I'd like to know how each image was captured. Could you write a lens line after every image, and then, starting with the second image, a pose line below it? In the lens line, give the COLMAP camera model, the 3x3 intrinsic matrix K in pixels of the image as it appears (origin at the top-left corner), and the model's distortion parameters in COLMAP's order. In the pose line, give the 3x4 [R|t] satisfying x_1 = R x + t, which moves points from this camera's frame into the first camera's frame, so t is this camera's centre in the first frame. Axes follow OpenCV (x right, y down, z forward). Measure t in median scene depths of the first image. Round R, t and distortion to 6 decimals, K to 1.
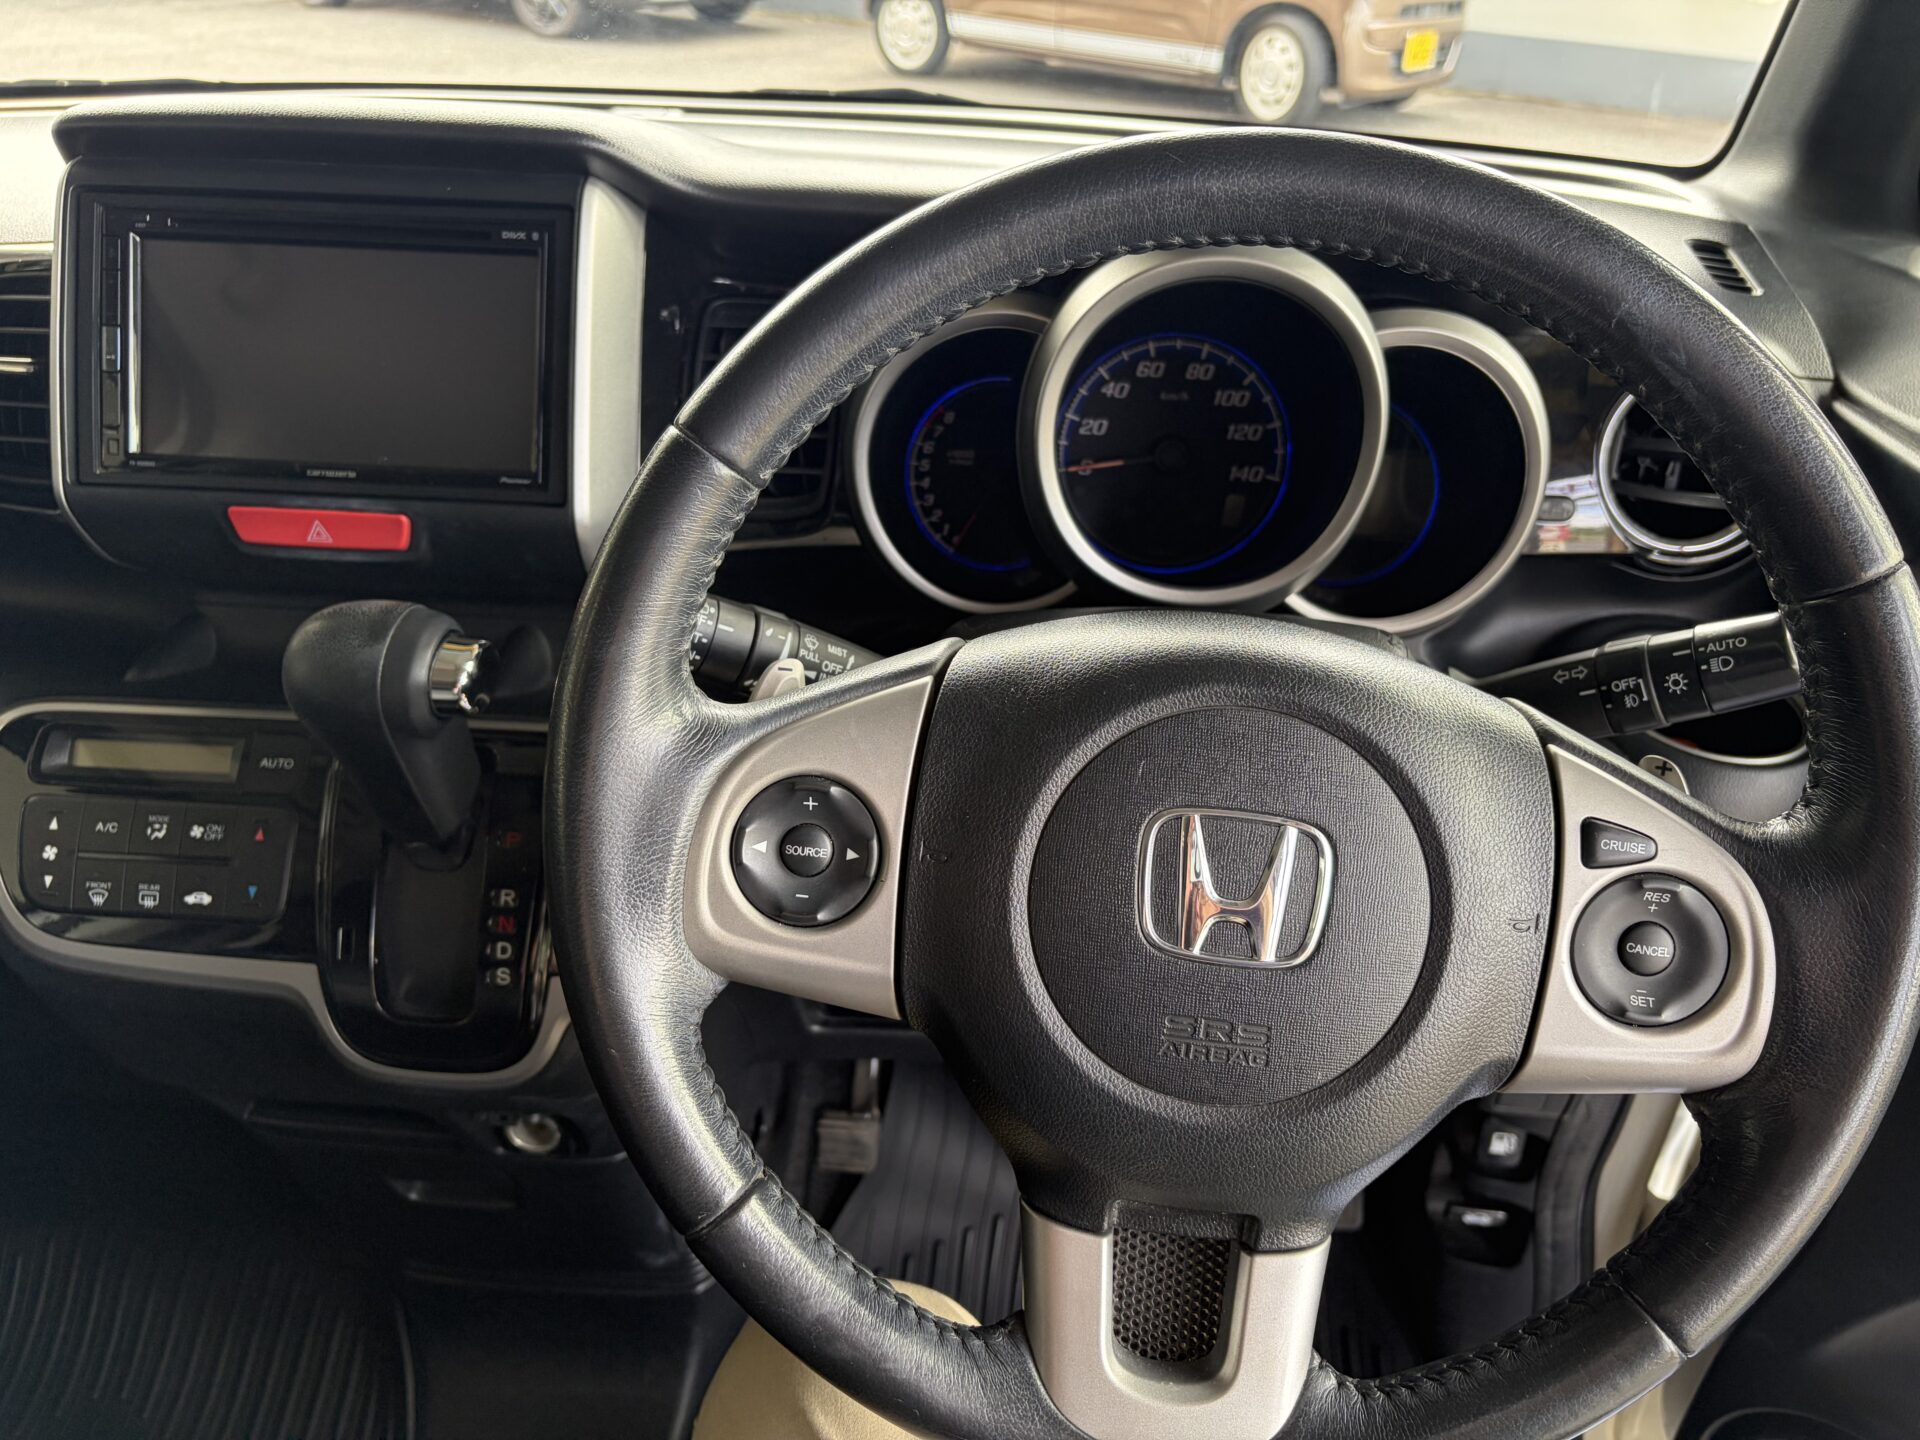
lens RADIAL K [[1451.3, 0, 960.0], [0, 1451.3, 720.0], [0, 0, 1]] dist [0.001445, 0.009903]
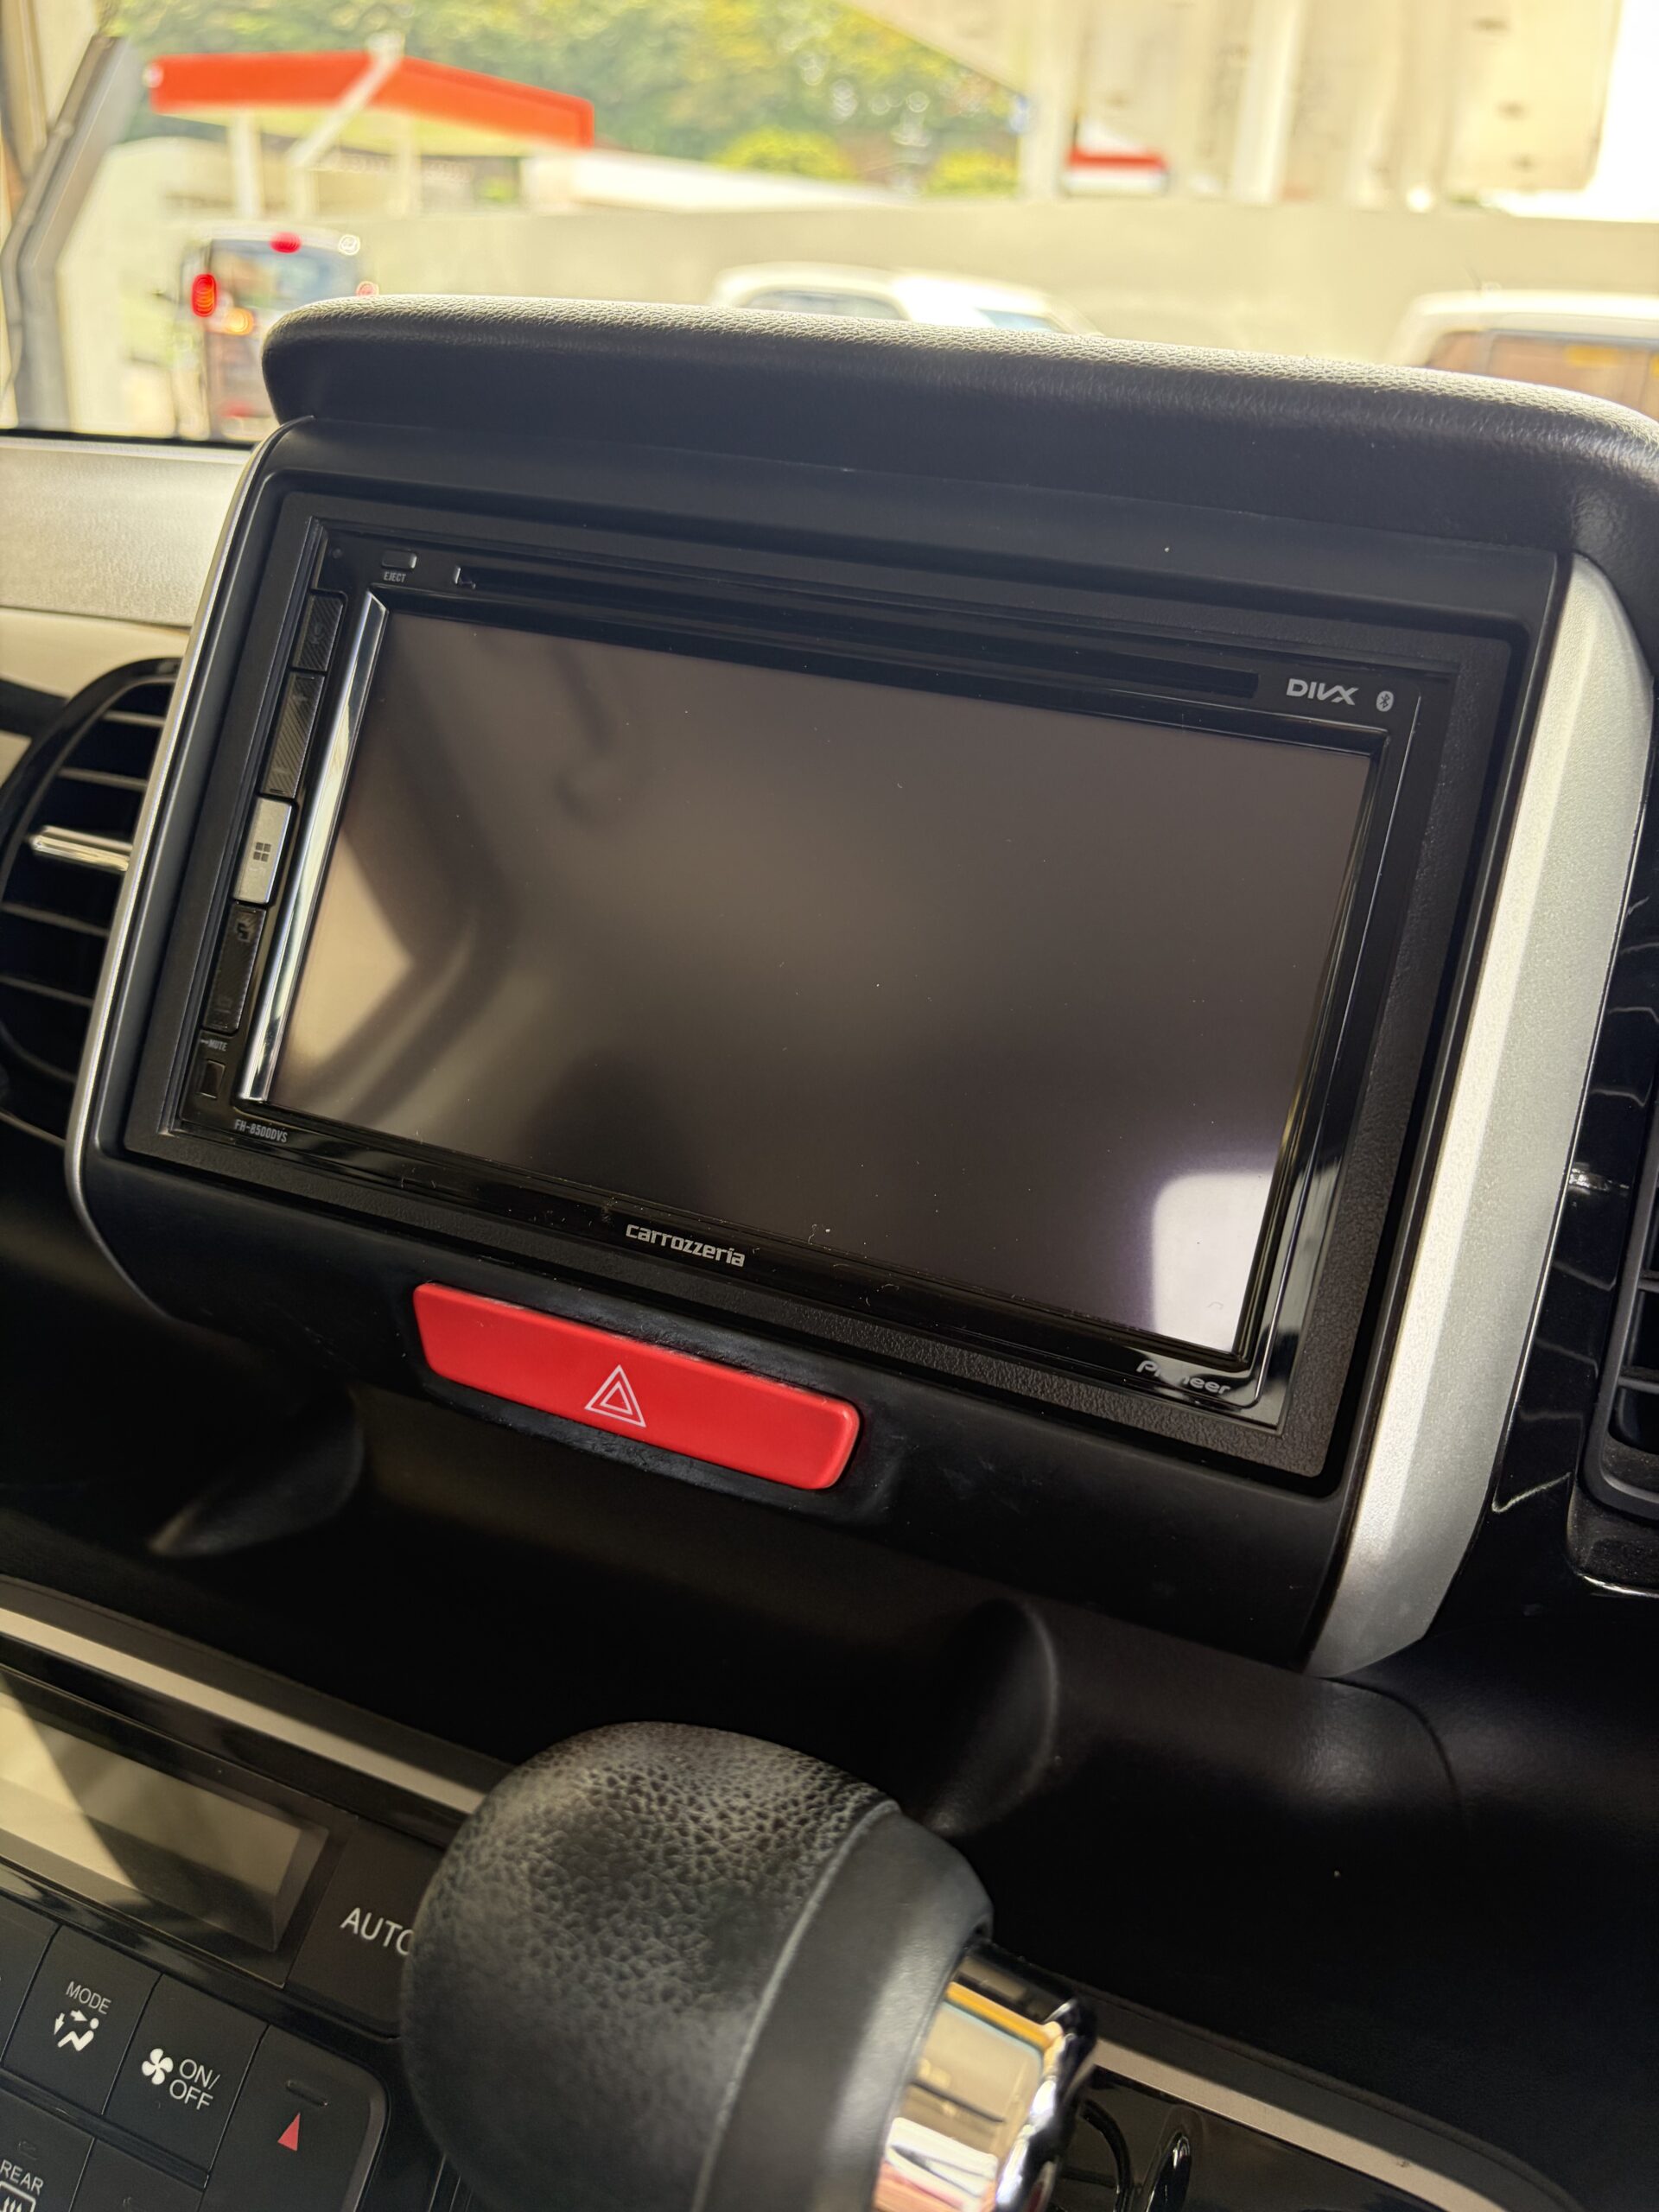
lens RADIAL K [[1679.8, 0, 829.5], [0, 1679.8, 1106.0], [0, 0, 1]] dist [-0.000555, -0.053874]
pose [[0.949166, 0.167451, -0.266539, -0.289281], [-0.208879, 0.968528, -0.135365, -0.154215], [0.235483, 0.184159, 0.954271, 0.592052]]
